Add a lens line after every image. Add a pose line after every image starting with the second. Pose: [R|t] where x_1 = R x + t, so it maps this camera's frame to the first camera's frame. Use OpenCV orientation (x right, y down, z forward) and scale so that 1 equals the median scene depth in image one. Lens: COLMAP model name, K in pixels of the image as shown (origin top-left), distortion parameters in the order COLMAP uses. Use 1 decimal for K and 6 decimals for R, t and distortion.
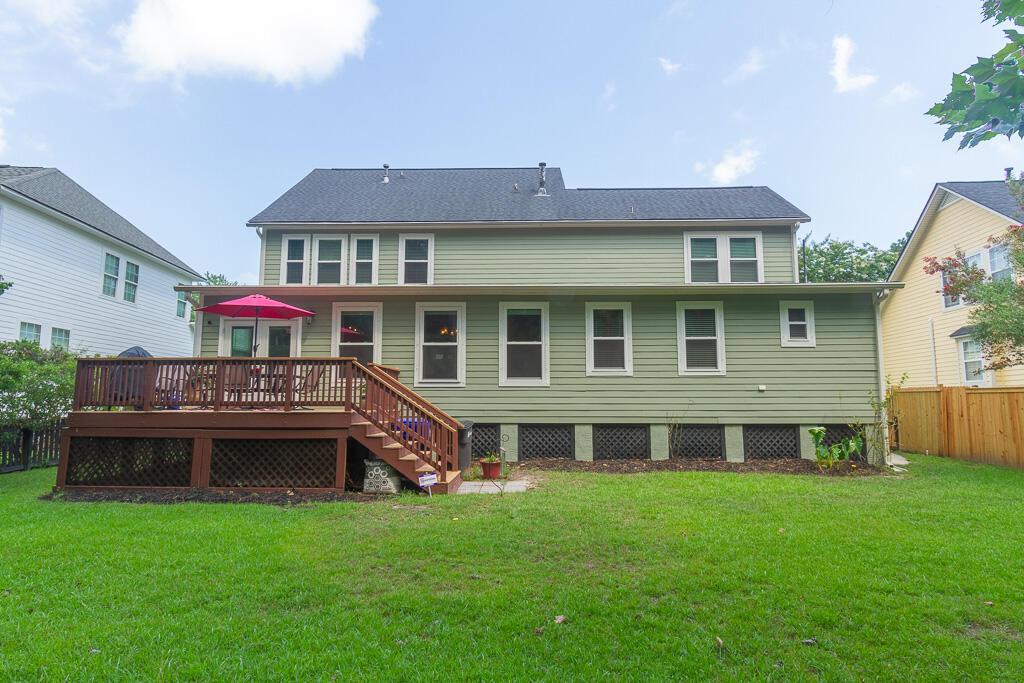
lens RADIAL K [[561.9, 0, 511.2], [0, 561.9, 357.3], [0, 0, 1]] dist [0.002781, 0.000076]
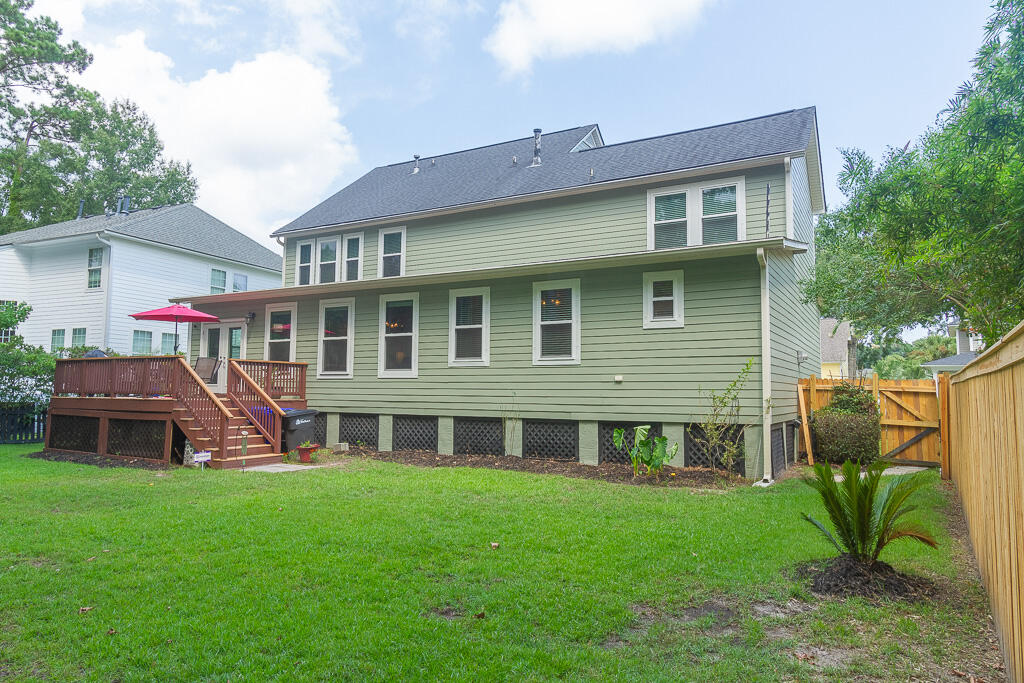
lens RADIAL K [[682.7, 0, 512.0], [0, 682.7, 341.5], [0, 0, 1]] dist [-0.003118, -0.000469]
pose [[0.878337, -0.029737, -0.477117, 0.787254], [0.030258, 0.999520, -0.006594, 0.000921], [0.477084, -0.008644, 0.878815, 0.021823]]
